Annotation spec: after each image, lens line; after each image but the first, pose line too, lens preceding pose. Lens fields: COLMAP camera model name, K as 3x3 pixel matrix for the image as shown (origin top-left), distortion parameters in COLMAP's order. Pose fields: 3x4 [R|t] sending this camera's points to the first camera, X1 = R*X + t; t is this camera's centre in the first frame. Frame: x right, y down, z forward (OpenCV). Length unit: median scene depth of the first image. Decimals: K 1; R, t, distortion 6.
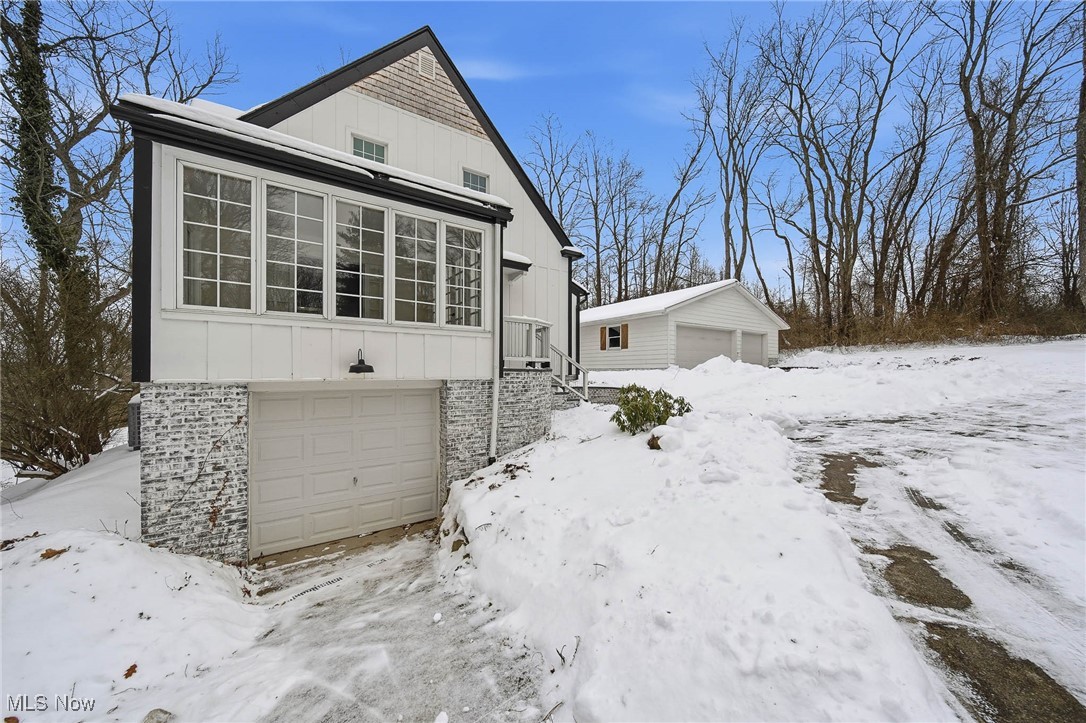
lens RADIAL K [[391.3, 0, 546.4], [0, 391.3, 370.6], [0, 0, 1]] dist [-0.000386, -0.000312]
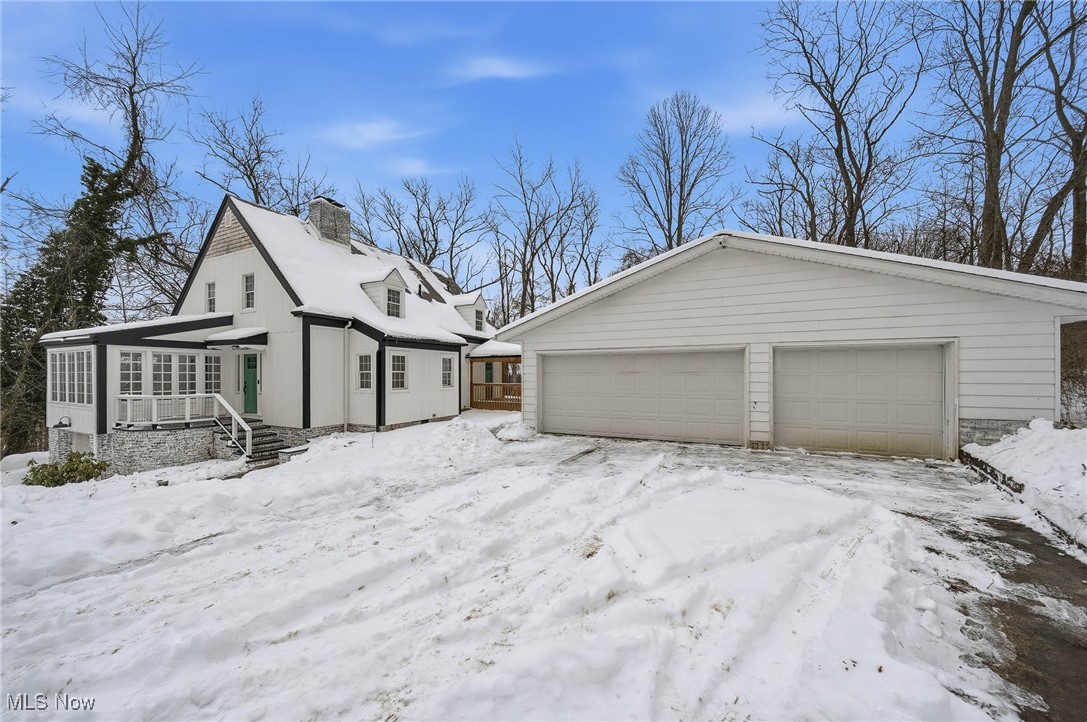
lens RADIAL K [[391.6, 0, 543.5], [0, 391.6, 375.3], [0, 0, 1]] dist [-0.000386, -0.000312]
pose [[0.481999, 0.000607, -0.876171, 1.553605], [0.003562, 0.999990, 0.002652, -0.159159], [0.876164, -0.004399, 0.481992, 1.274366]]
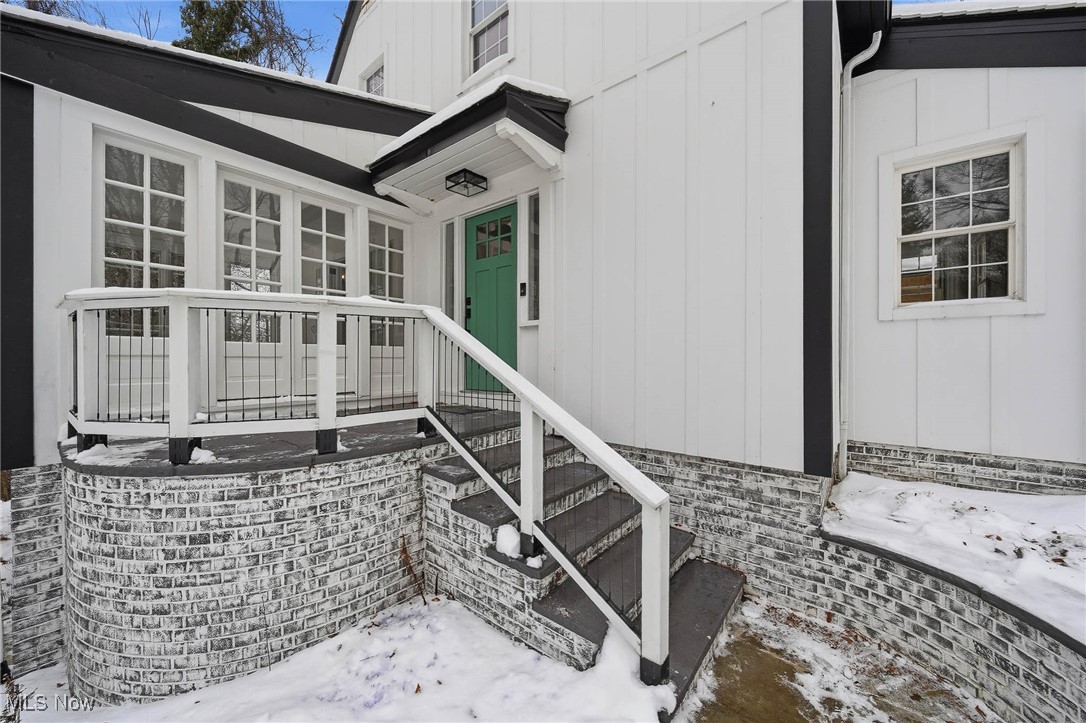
lens RADIAL K [[391.3, 0, 541.0], [0, 391.3, 361.8], [0, 0, 1]] dist [-0.000386, -0.000312]
pose [[0.270383, 0.006416, -0.962731, 0.267934], [0.001039, 0.999975, 0.006956, -0.061868], [0.962752, -0.002881, 0.270370, 0.963843]]
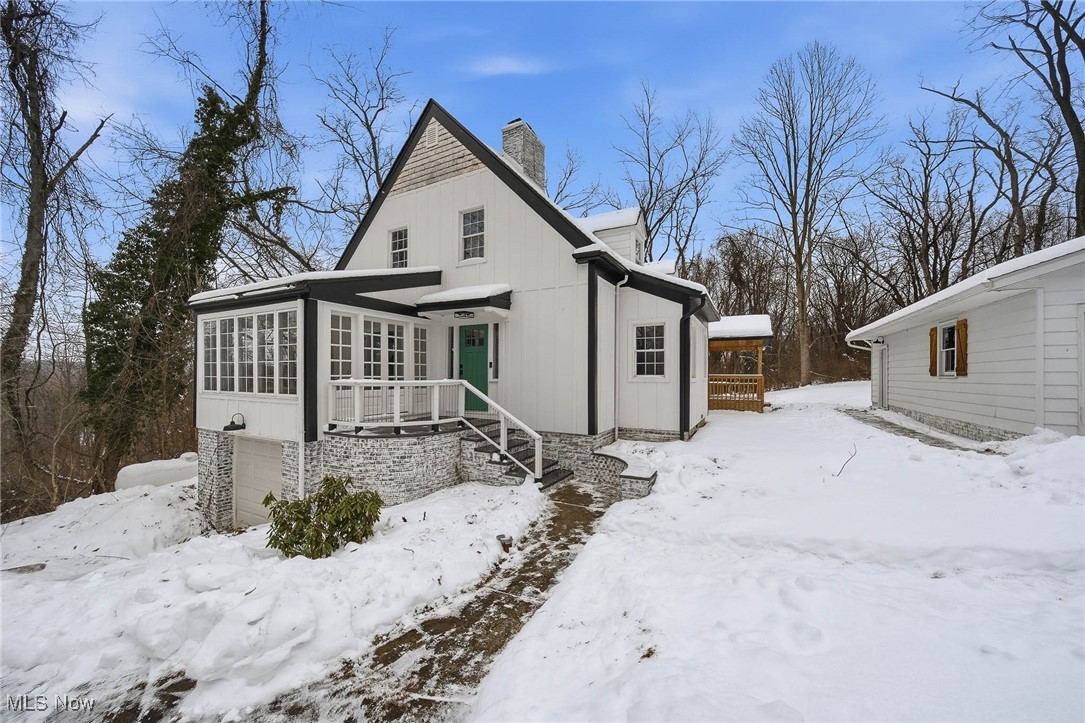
lens RADIAL K [[390.9, 0, 540.0], [0, 390.9, 376.0], [0, 0, 1]] dist [-0.000386, -0.000312]
pose [[0.447158, 0.001526, -0.894454, 0.754457], [-0.001048, 0.999999, 0.001182, -0.110676], [0.894454, 0.000408, 0.447159, 0.744024]]
